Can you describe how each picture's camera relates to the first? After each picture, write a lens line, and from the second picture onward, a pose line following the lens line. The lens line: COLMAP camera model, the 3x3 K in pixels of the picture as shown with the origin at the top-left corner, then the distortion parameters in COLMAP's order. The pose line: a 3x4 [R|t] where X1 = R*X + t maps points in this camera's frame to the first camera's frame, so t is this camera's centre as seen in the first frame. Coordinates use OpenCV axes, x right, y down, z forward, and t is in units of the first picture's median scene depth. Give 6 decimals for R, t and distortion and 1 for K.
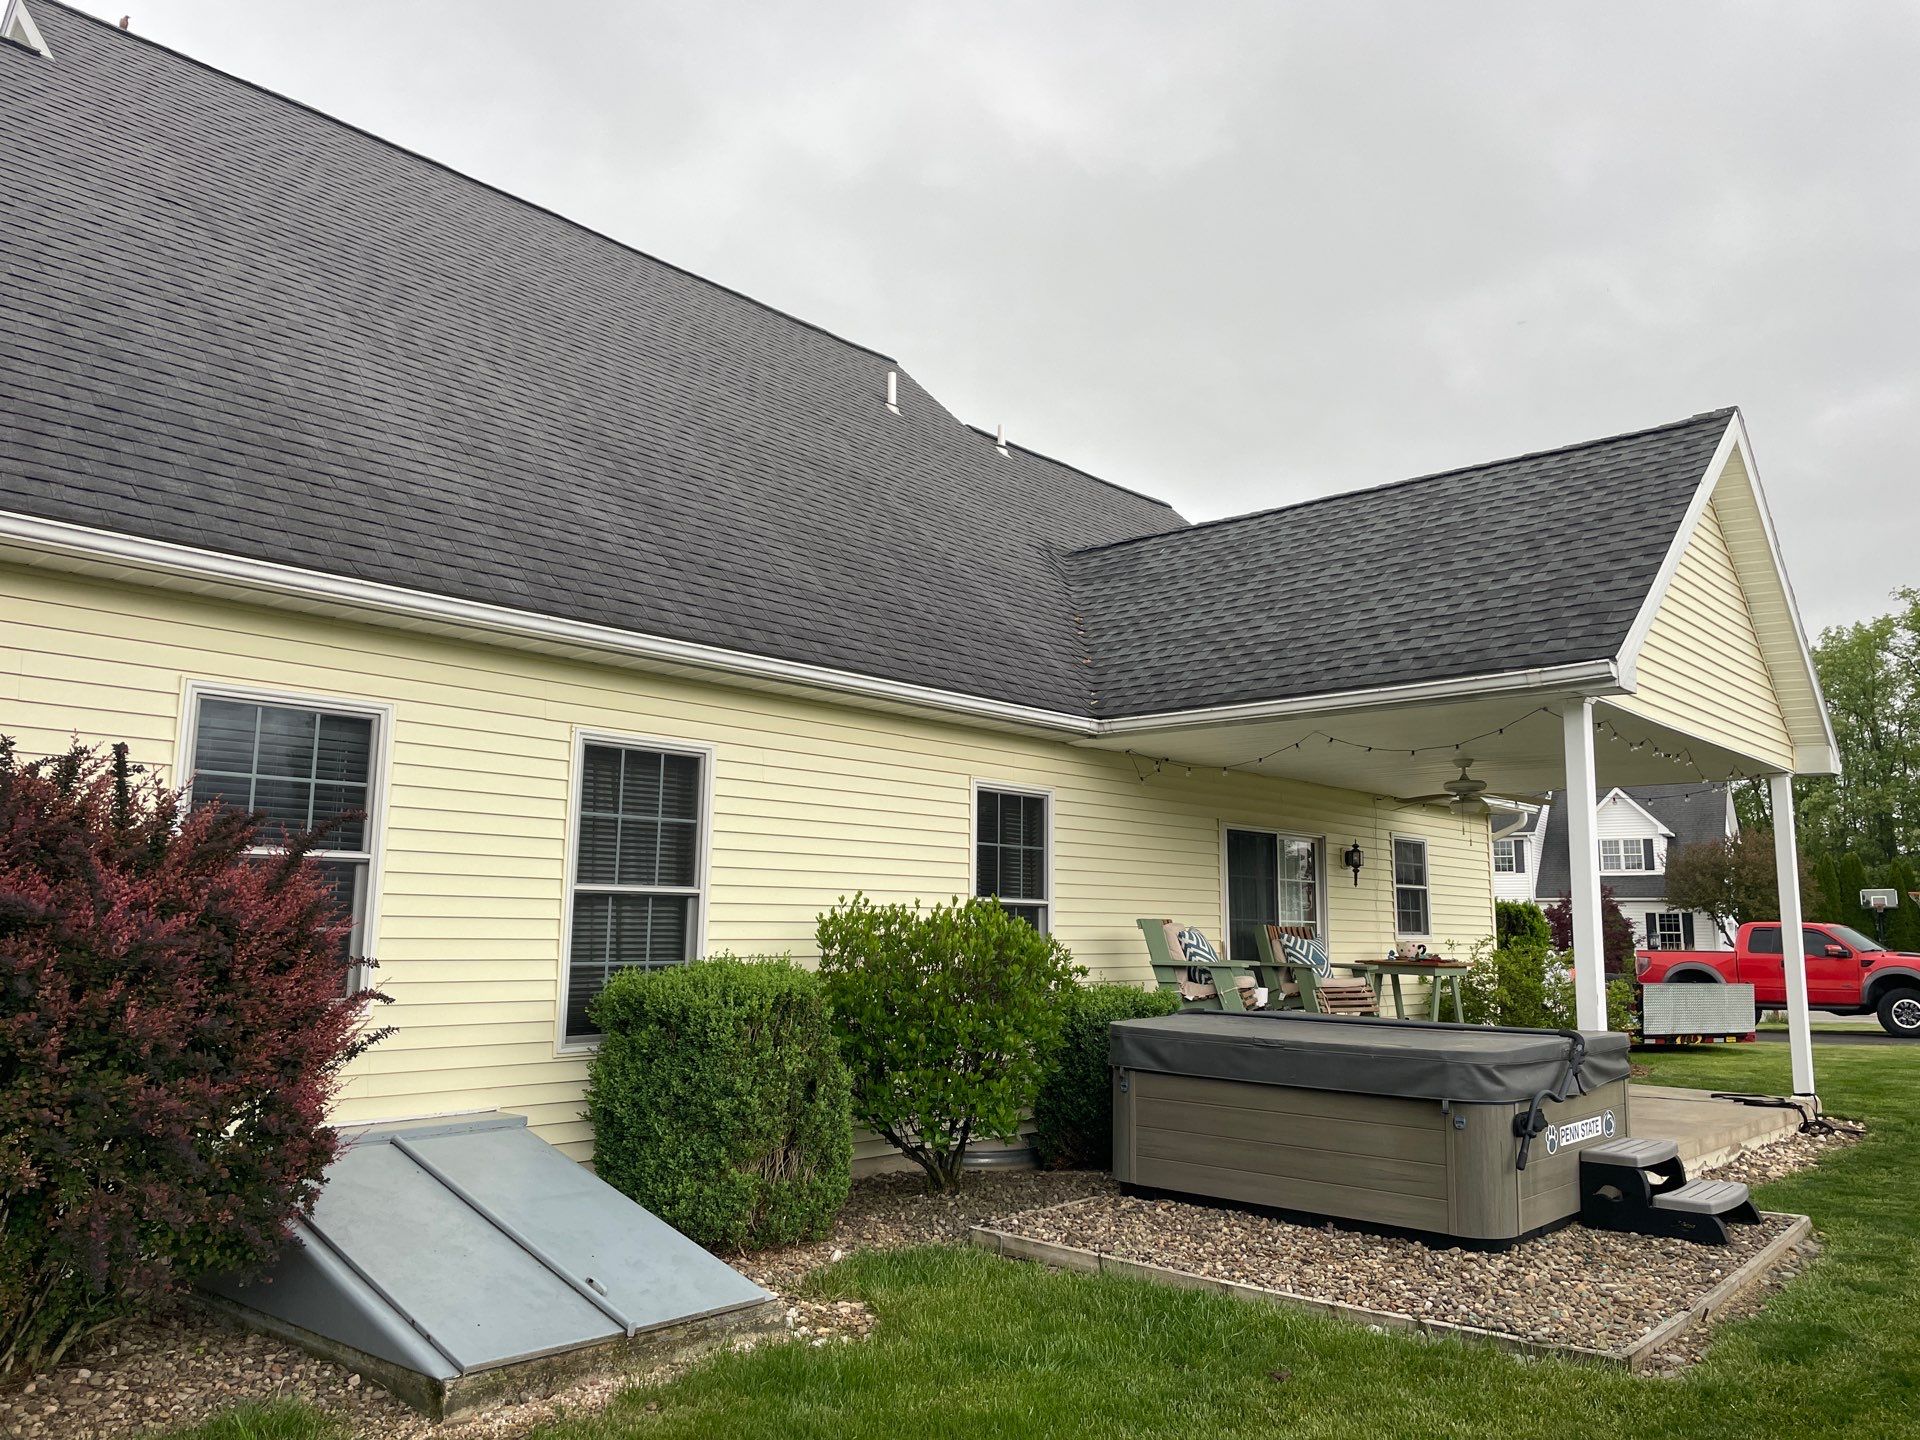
lens RADIAL K [[1439.8, 0, 960.0], [0, 1439.8, 720.0], [0, 0, 1]] dist [0.045448, -0.111947]
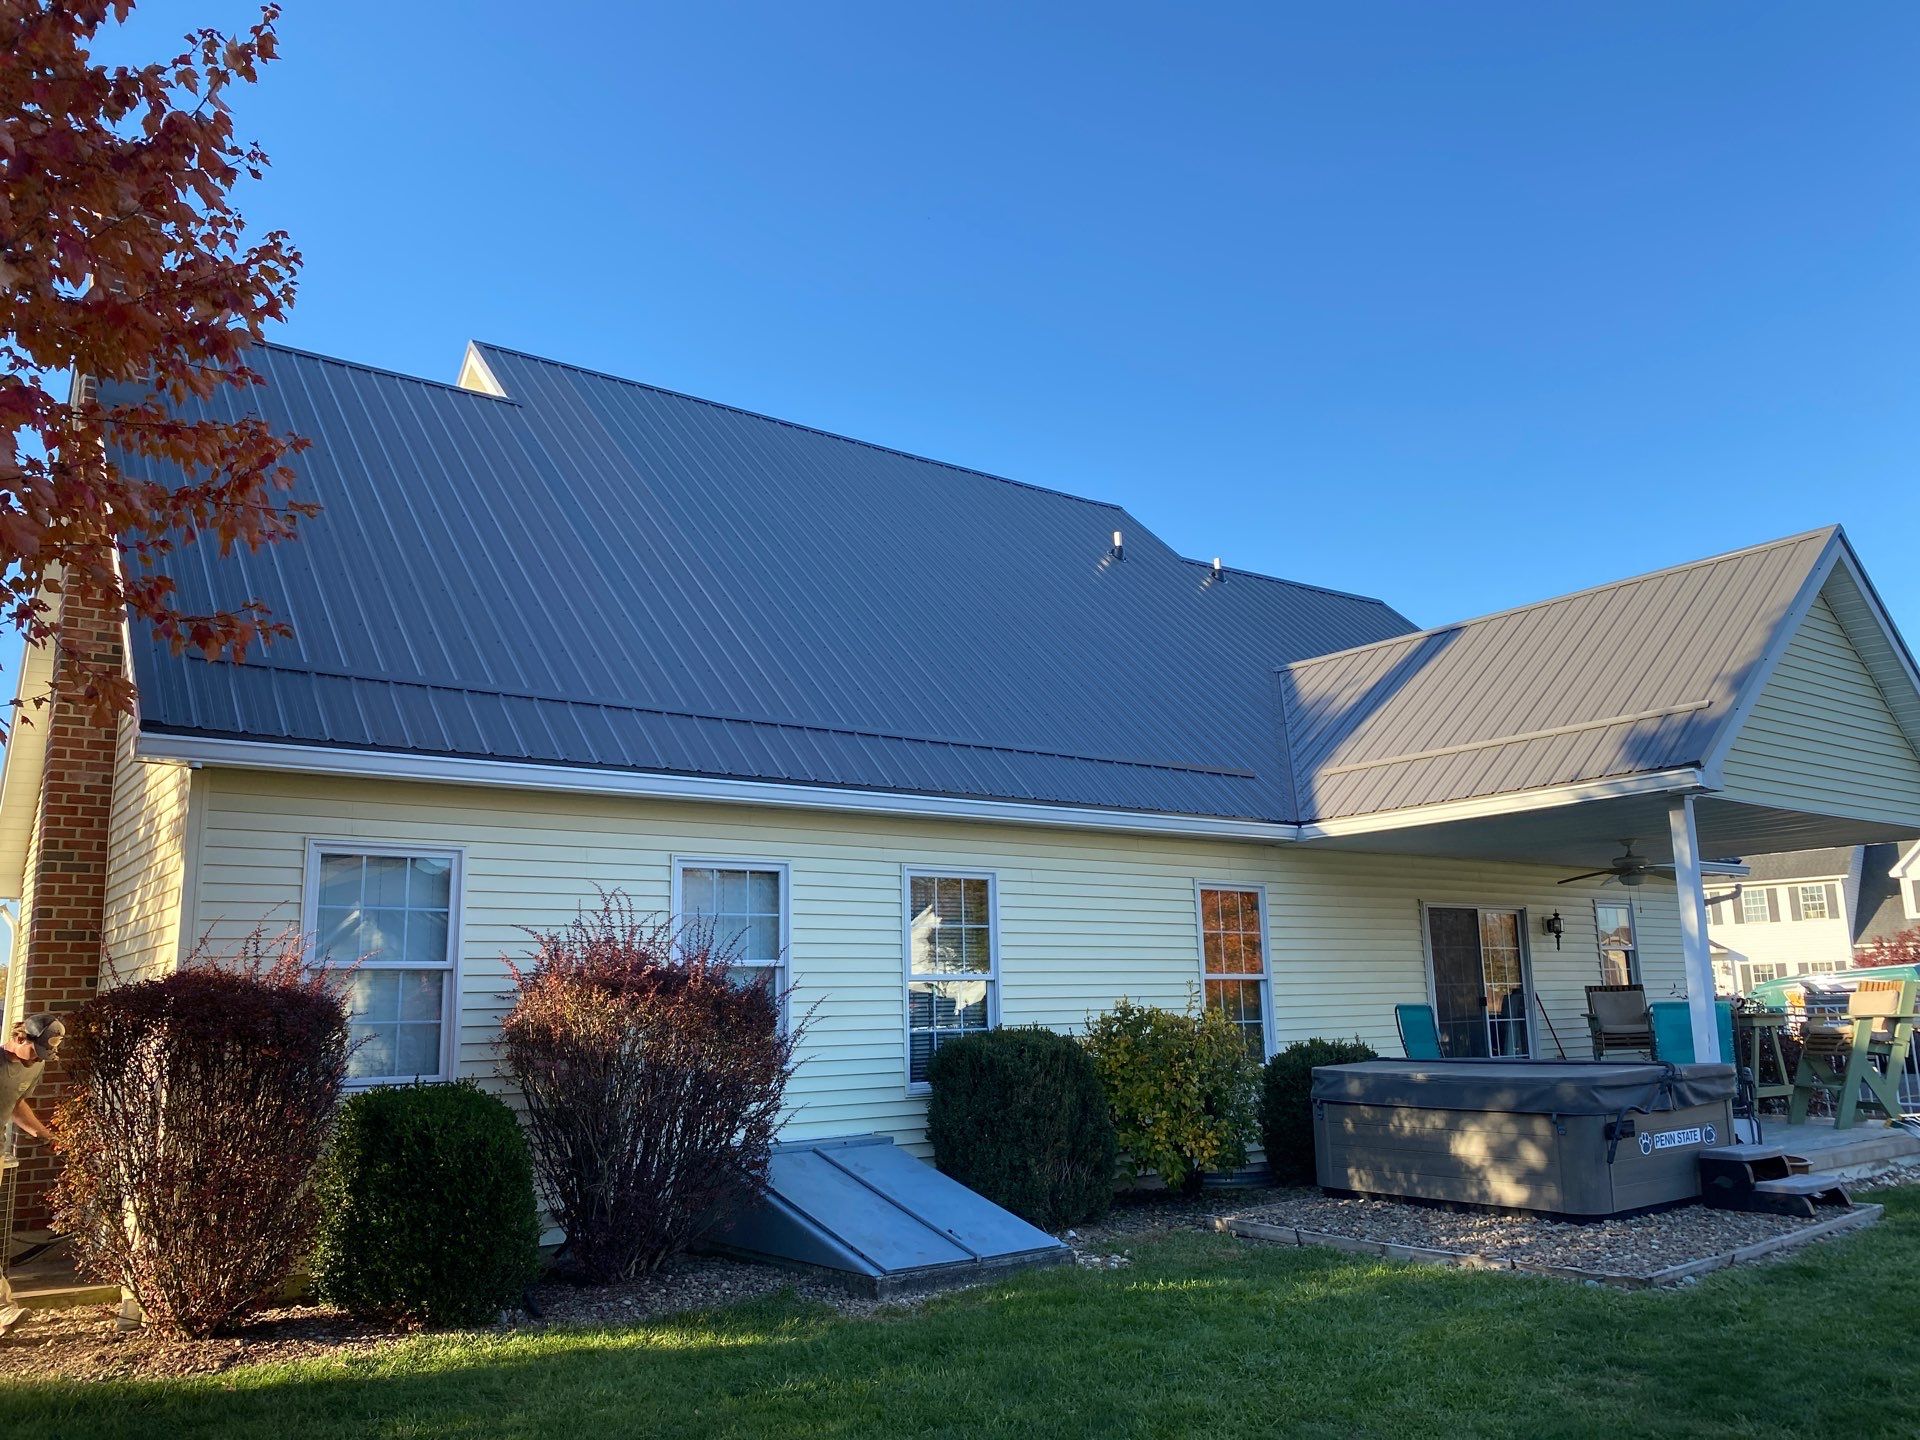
lens RADIAL K [[1487.6, 0, 956.2], [0, 1487.6, 757.2], [0, 0, 1]] dist [0.053430, -0.154105]
pose [[0.982999, -0.062056, -0.172808, 0.042749], [0.058340, 0.997945, -0.026503, -0.055921], [0.174098, 0.015970, 0.984599, -0.408562]]
